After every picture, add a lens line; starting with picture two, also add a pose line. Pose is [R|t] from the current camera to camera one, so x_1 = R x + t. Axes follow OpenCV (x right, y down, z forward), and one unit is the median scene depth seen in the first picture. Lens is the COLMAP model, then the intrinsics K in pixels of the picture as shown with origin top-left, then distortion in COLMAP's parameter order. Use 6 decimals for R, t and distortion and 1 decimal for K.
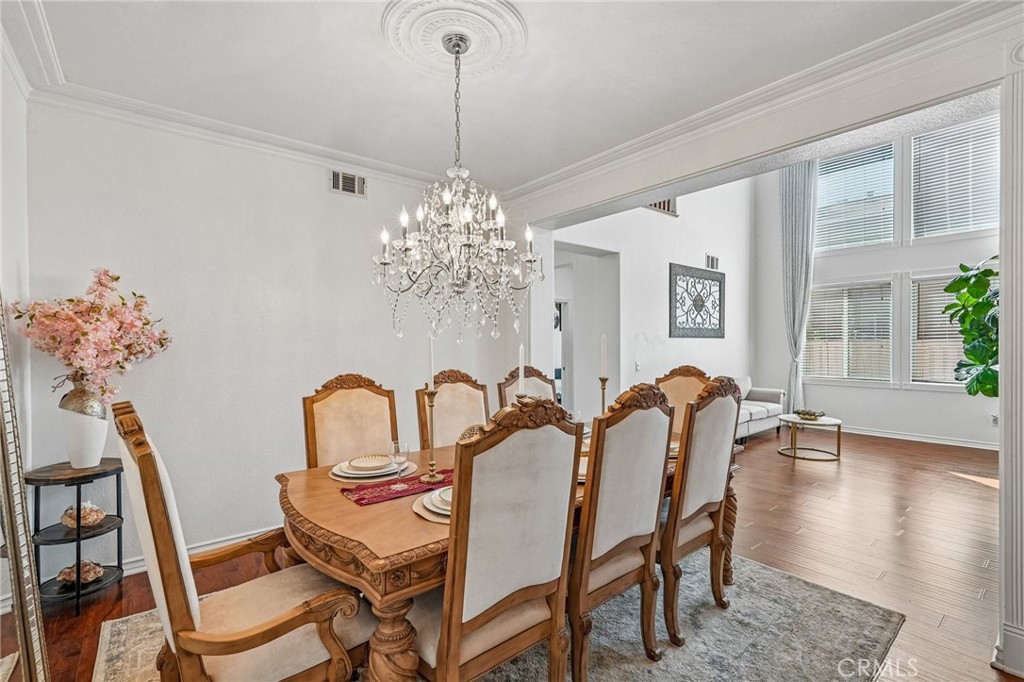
lens RADIAL K [[464.1, 0, 512.9], [0, 464.1, 346.7], [0, 0, 1]] dist [-0.006317, 0.004498]
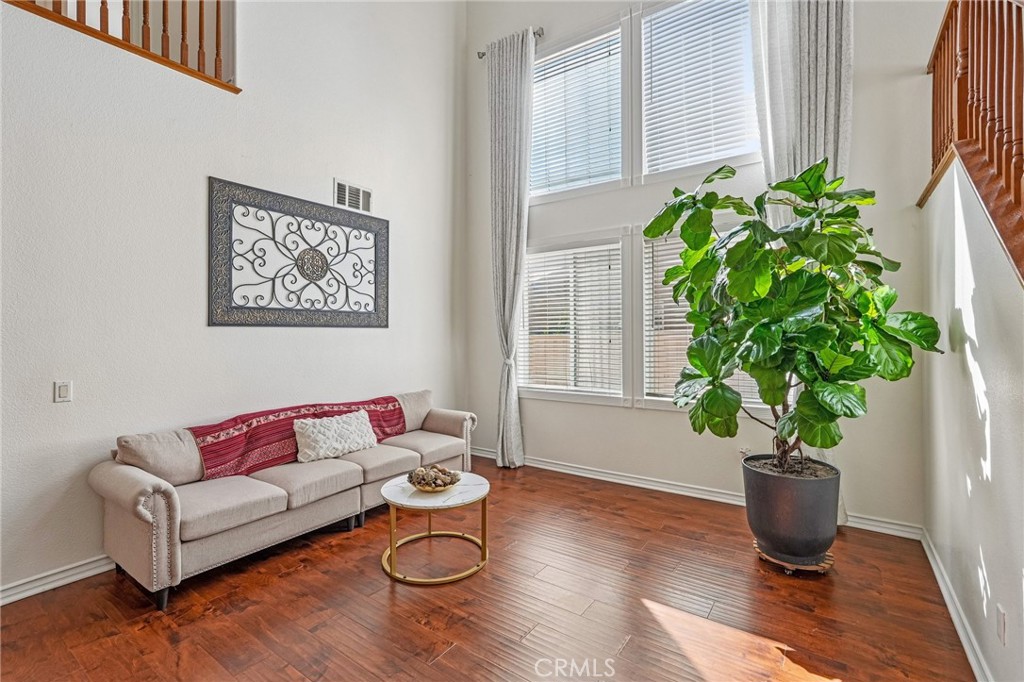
lens RADIAL K [[464.1, 0, 512.5], [0, 464.1, 330.4], [0, 0, 1]] dist [-0.006317, 0.004498]
pose [[0.964865, 0.000836, 0.262745, 0.490257], [0.003456, 0.999868, -0.015872, -0.005491], [-0.262724, 0.016223, 0.964735, 0.407260]]
